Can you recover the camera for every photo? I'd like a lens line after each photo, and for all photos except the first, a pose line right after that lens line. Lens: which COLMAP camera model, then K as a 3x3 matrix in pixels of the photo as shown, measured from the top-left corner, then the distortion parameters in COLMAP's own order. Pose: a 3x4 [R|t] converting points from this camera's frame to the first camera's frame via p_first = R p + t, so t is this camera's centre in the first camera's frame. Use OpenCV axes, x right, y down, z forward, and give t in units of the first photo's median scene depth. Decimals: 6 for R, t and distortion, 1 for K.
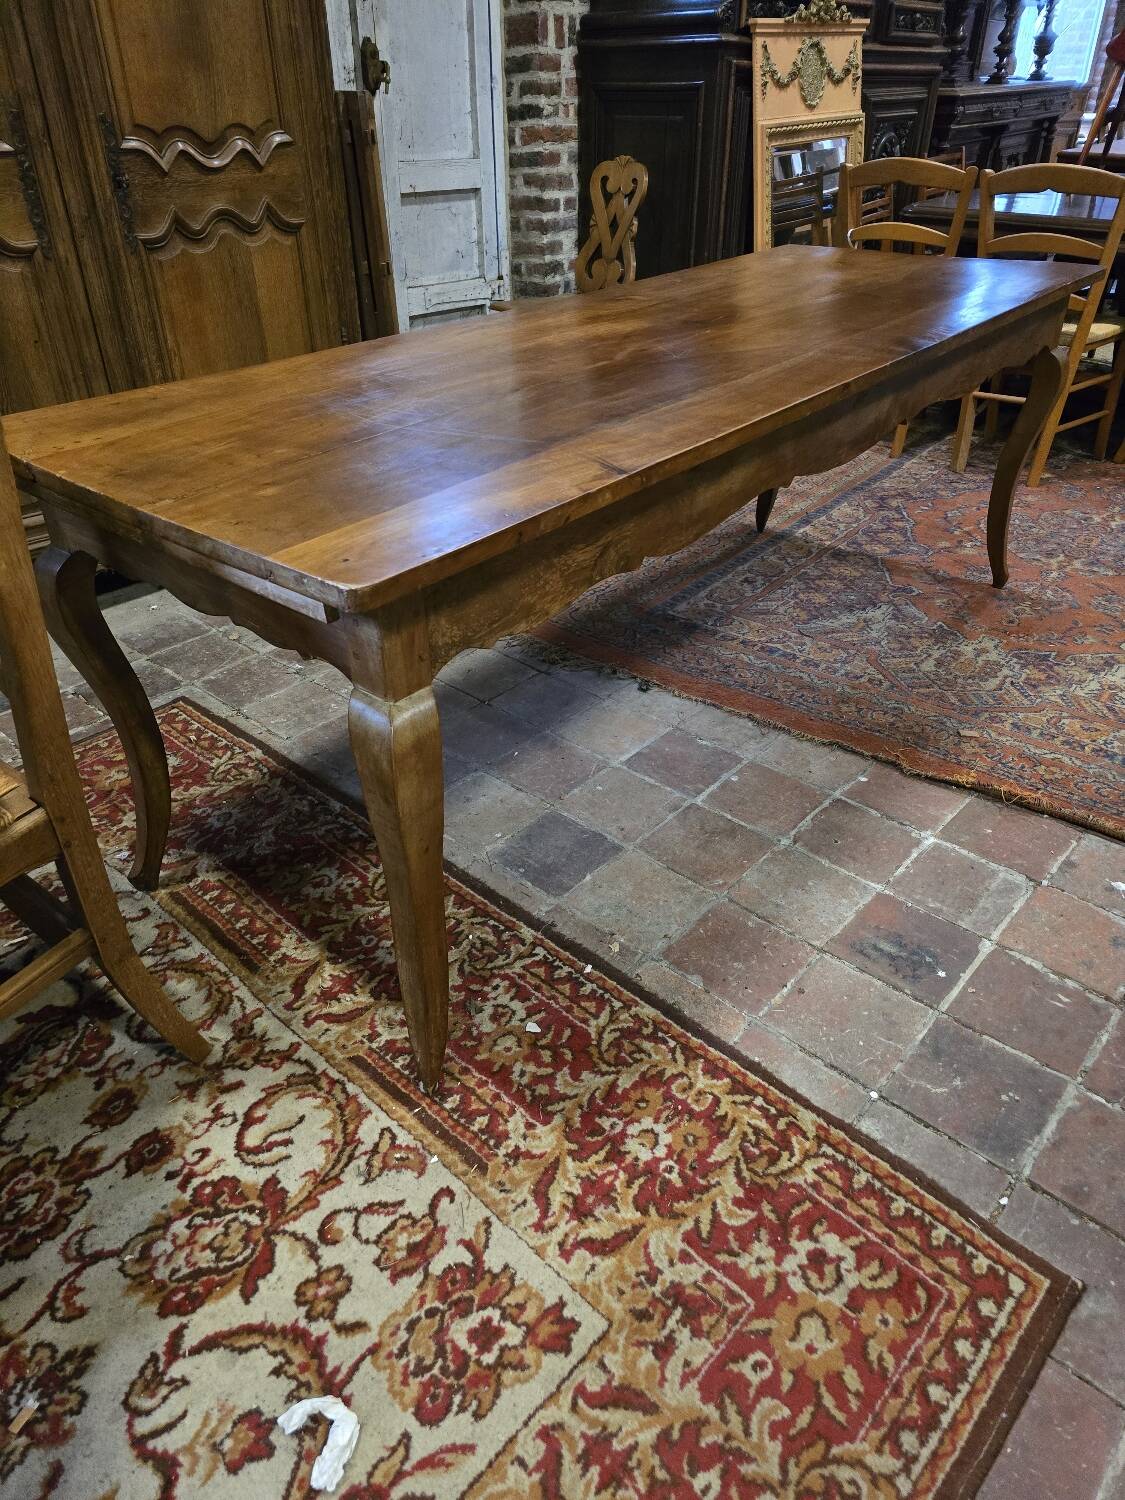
lens RADIAL K [[1007.5, 0, 552.4], [0, 1007.5, 749.0], [0, 0, 1]] dist [0.063817, -0.058879]
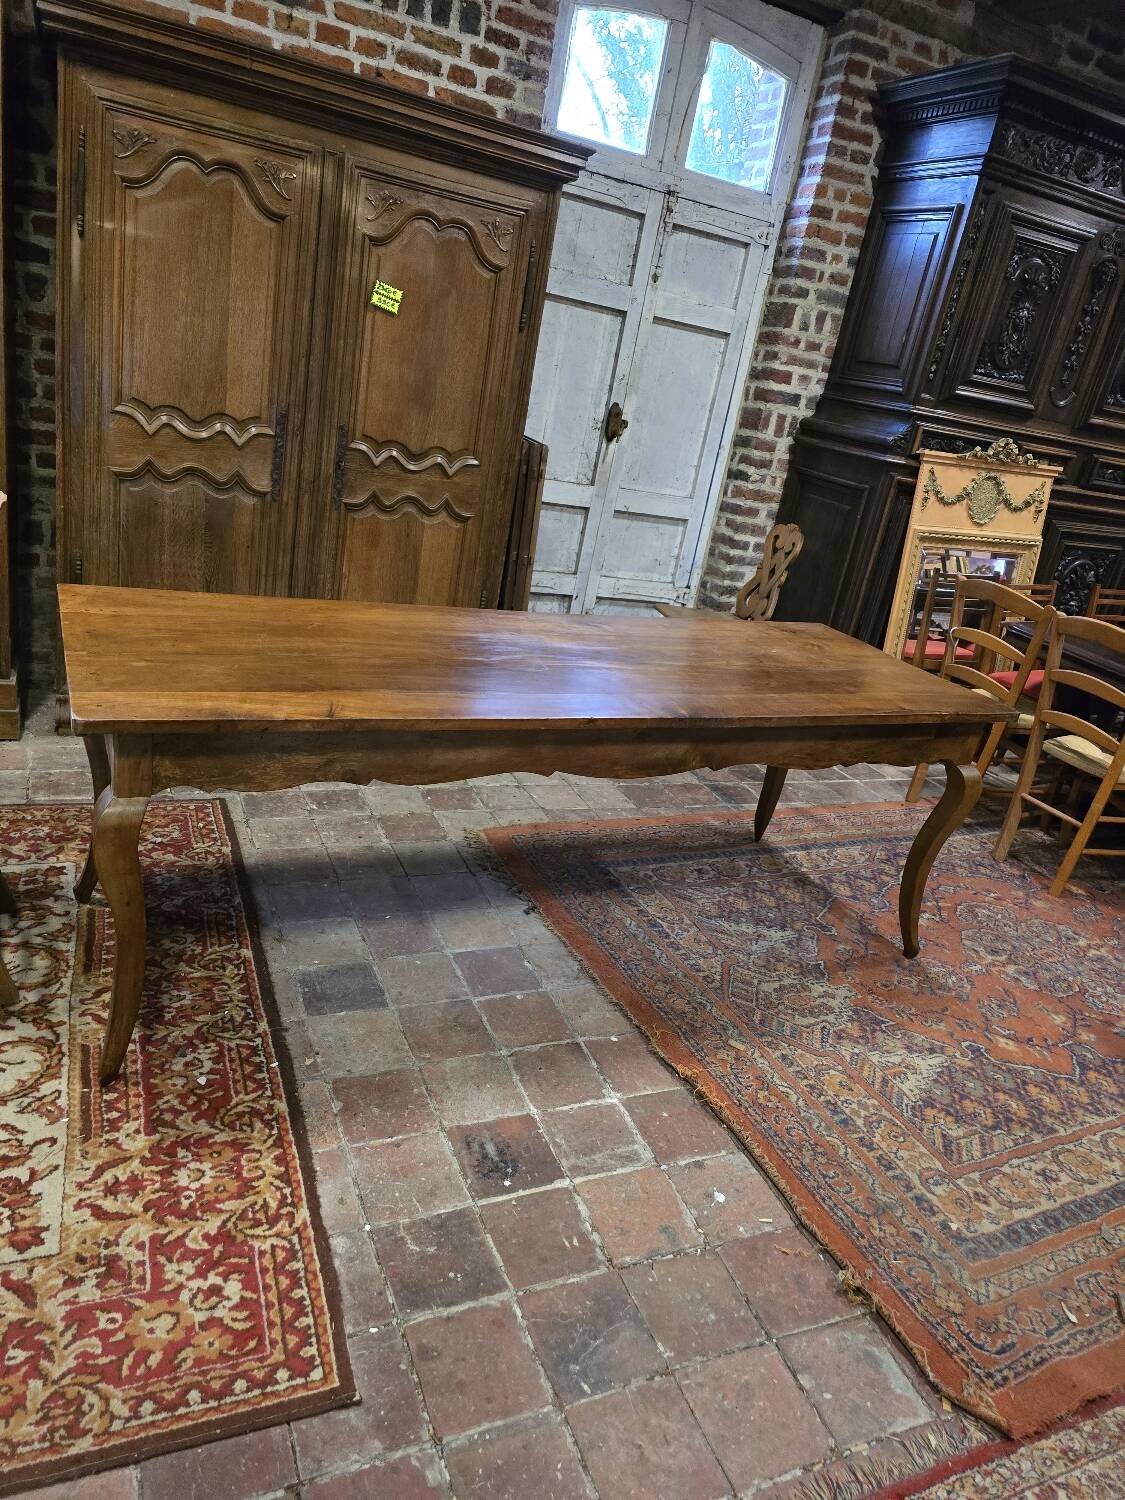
lens RADIAL K [[1007.5, 0, 558.7], [0, 1007.5, 744.2], [0, 0, 1]] dist [0.063817, -0.058879]
pose [[0.897743, 0.301110, -0.321543, 0.785390], [-0.369399, 0.912242, -0.177083, -0.075793], [0.240003, 0.277753, 0.930189, -0.304654]]
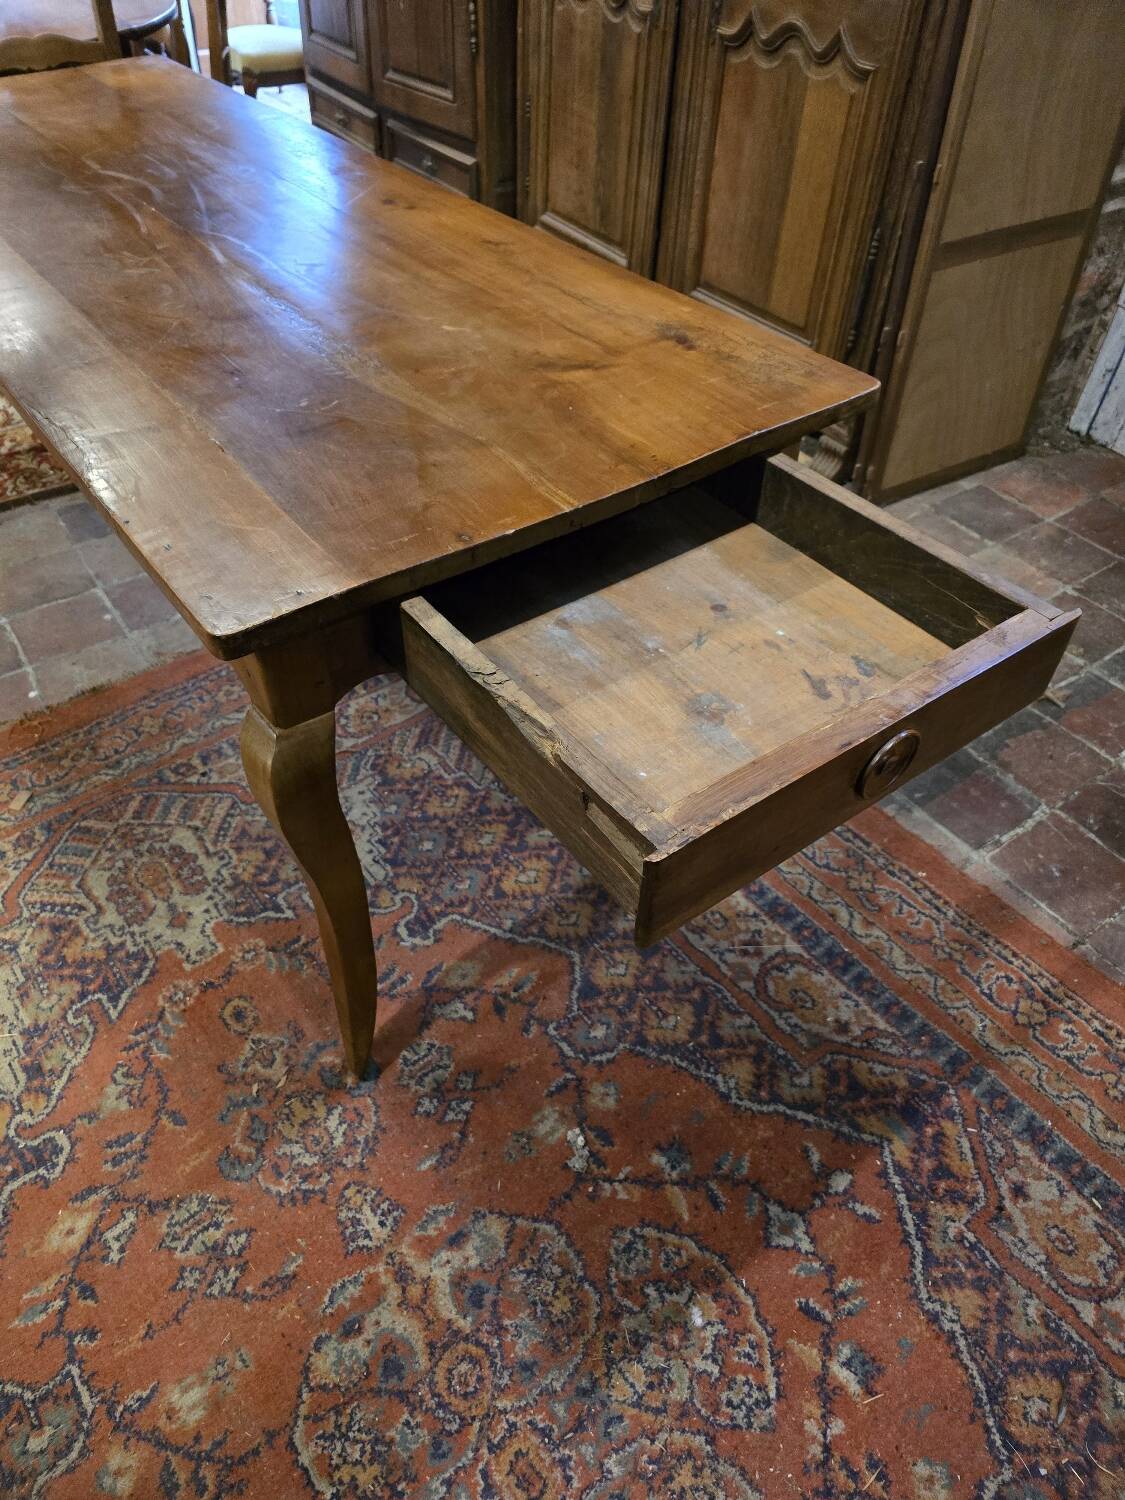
lens RADIAL K [[1007.3, 0, 554.7], [0, 1007.3, 732.4], [0, 0, 1]] dist [0.063591, -0.059694]
pose [[-0.228576, 0.674071, -0.702411, 1.342980], [-0.536766, 0.514671, 0.668578, -1.291208], [0.812180, 0.529851, 0.244177, 1.774101]]
